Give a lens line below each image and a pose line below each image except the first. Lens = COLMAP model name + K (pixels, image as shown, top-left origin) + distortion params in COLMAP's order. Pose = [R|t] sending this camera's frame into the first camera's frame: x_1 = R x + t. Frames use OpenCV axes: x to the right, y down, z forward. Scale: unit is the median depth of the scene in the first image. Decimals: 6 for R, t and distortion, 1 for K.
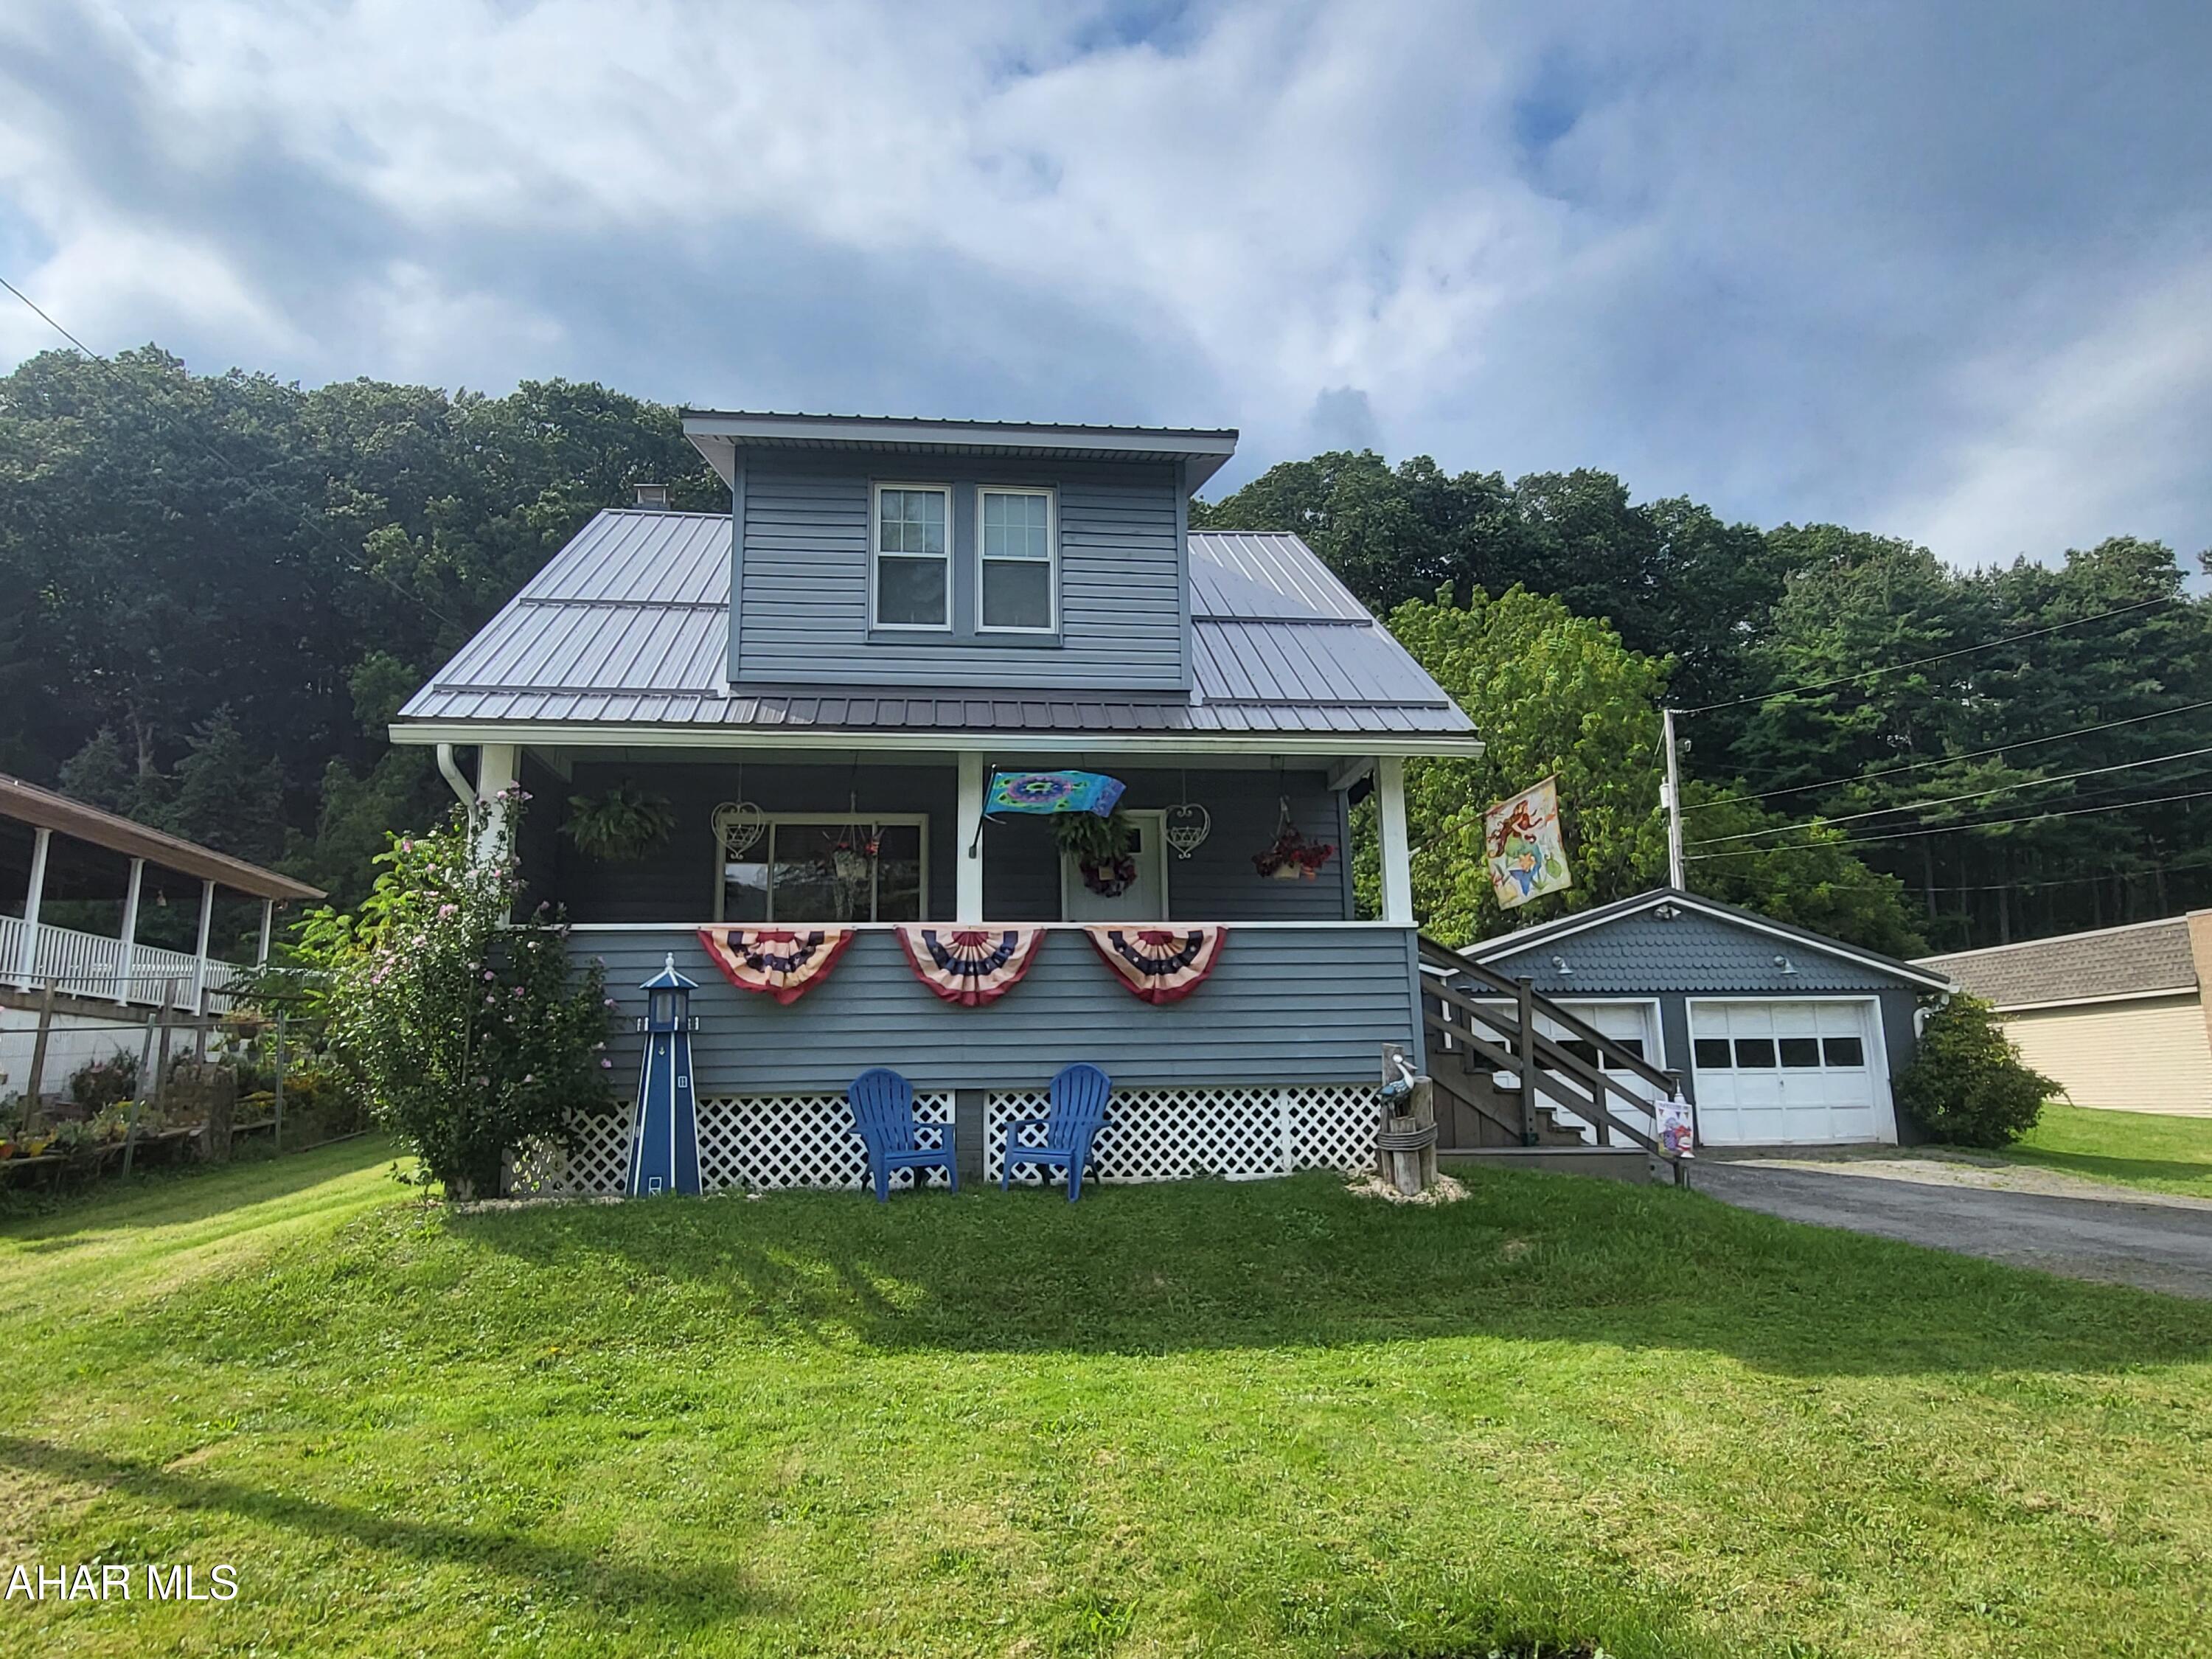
lens RADIAL K [[1374.1, 0, 1106.0], [0, 1374.1, 829.5], [0, 0, 1]] dist [0.004709, 0.003528]
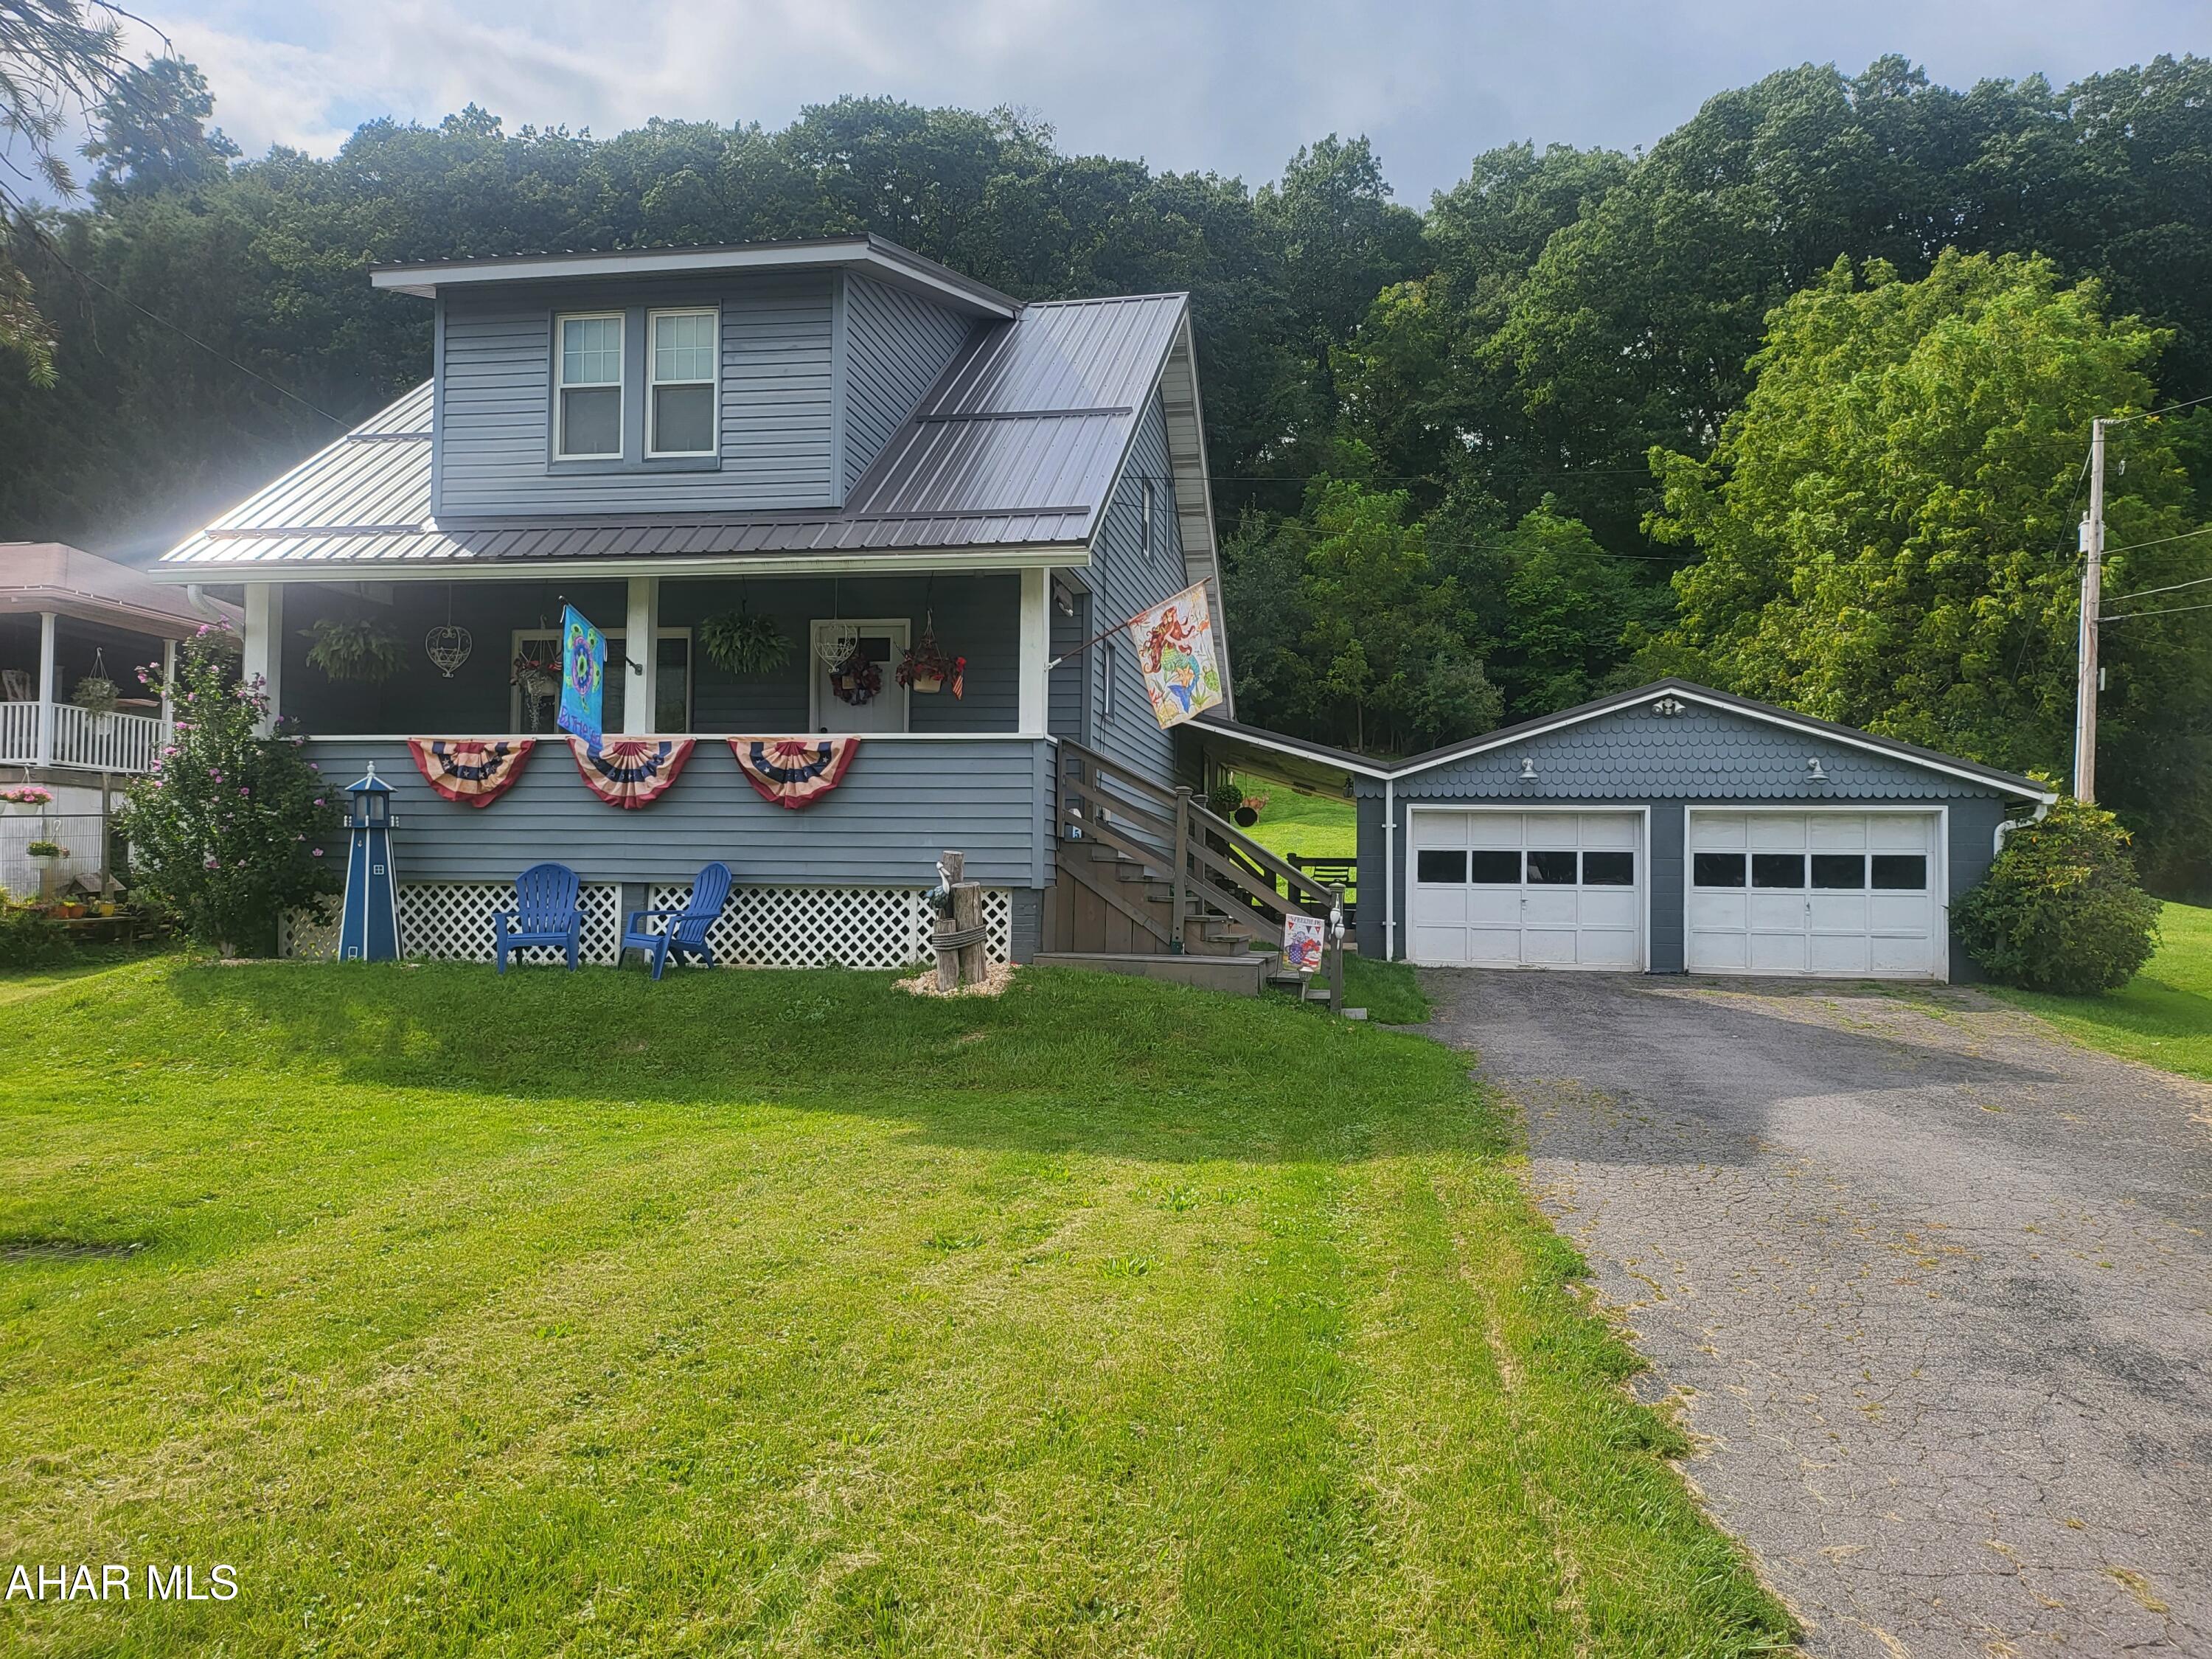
lens RADIAL K [[1587.6, 0, 1104.8], [0, 1587.6, 853.5], [0, 0, 1]] dist [0.082996, -0.096688]
pose [[0.954709, 0.021943, -0.296731, 0.638385], [0.026669, 0.986953, 0.158788, -0.031244], [0.296344, -0.159509, 0.941667, -0.110414]]
